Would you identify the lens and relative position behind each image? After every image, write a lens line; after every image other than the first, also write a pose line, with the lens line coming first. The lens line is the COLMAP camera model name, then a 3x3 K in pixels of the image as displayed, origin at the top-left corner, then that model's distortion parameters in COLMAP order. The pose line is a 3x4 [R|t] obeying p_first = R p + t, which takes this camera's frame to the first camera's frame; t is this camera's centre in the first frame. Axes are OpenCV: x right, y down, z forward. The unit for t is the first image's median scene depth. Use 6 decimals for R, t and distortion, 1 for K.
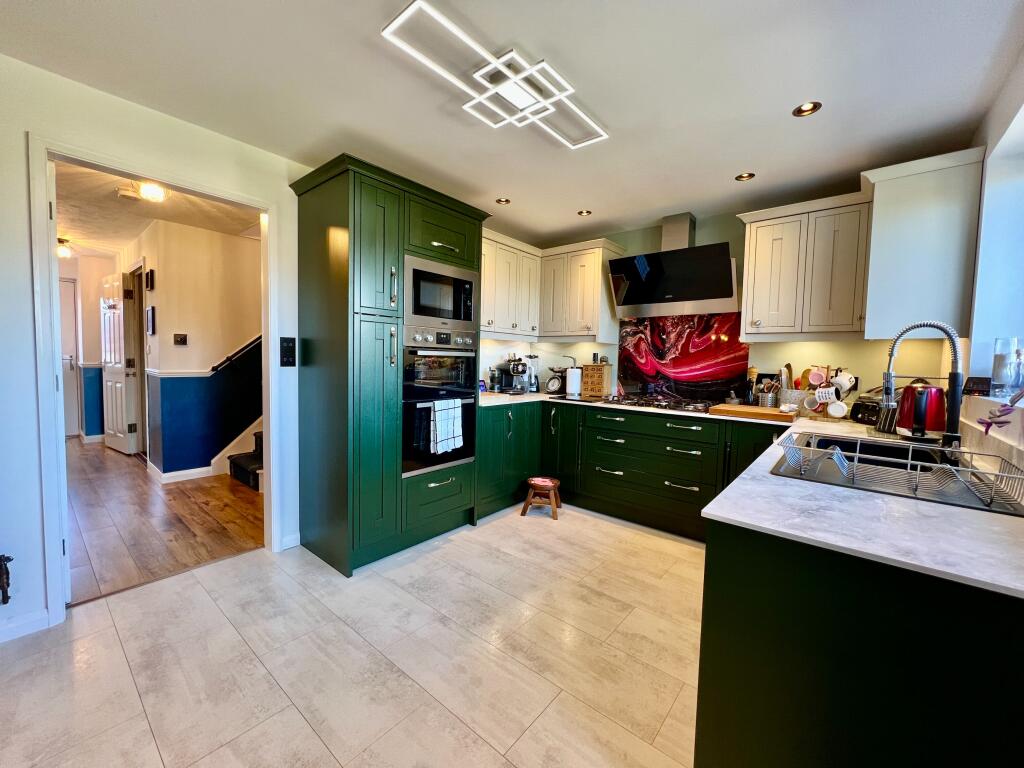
lens RADIAL K [[408.1, 0, 510.1], [0, 408.1, 383.1], [0, 0, 1]] dist [-0.001026, -0.000125]
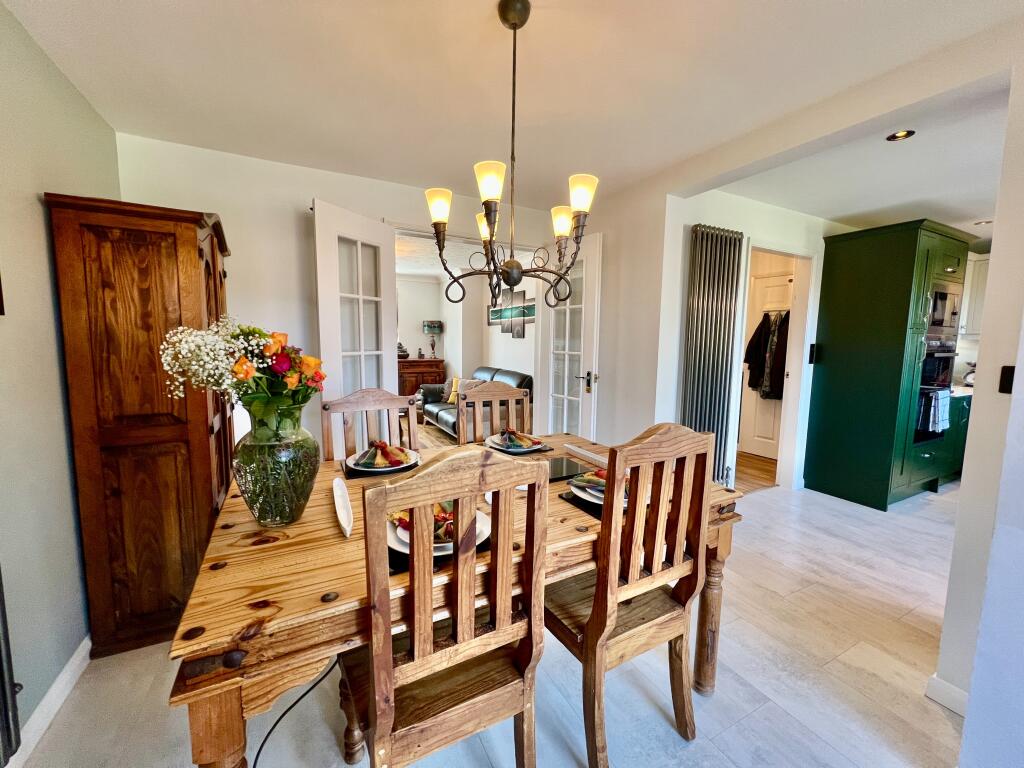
lens RADIAL K [[408.1, 0, 510.1], [0, 408.1, 383.1], [0, 0, 1]] dist [-0.001026, -0.000125]
pose [[0.925566, 0.026587, -0.377652, -0.755876], [-0.014225, 0.999269, 0.035485, -0.008443], [0.378319, -0.027471, 0.925268, -0.572289]]
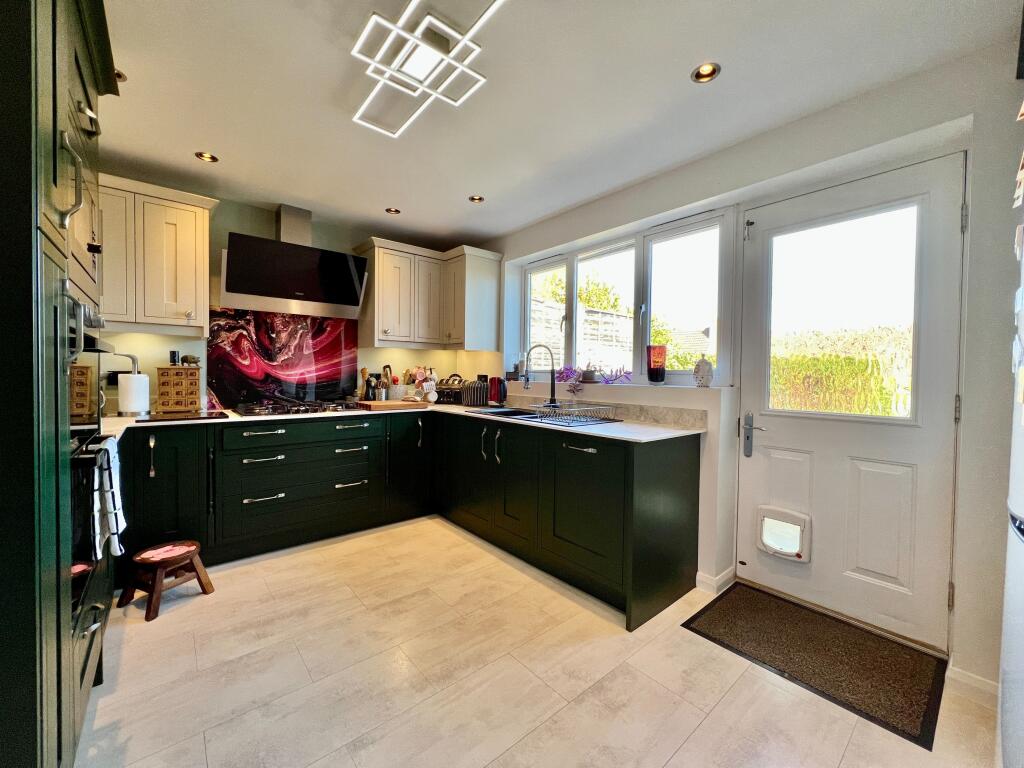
lens RADIAL K [[408.1, 0, 510.1], [0, 408.1, 383.1], [0, 0, 1]] dist [-0.001026, -0.000125]
pose [[0.175380, -0.046518, 0.983401, -0.443551], [0.048988, 0.998058, 0.038474, -0.019363], [-0.983281, 0.041427, 0.177319, 0.355600]]
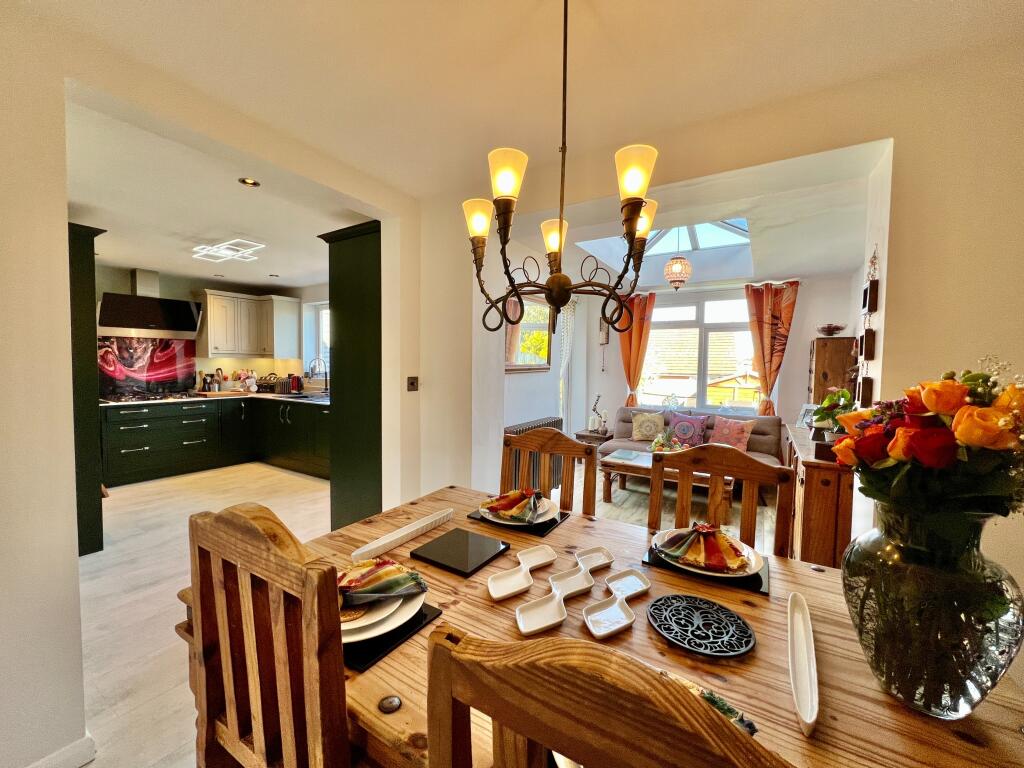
lens RADIAL K [[408.1, 0, 510.1], [0, 408.1, 383.1], [0, 0, 1]] dist [-0.001026, -0.000125]
pose [[-0.133207, -0.075262, 0.988226, -1.240264], [0.042291, 0.995773, 0.081538, -0.067430], [-0.990186, 0.052654, -0.129461, -0.091682]]
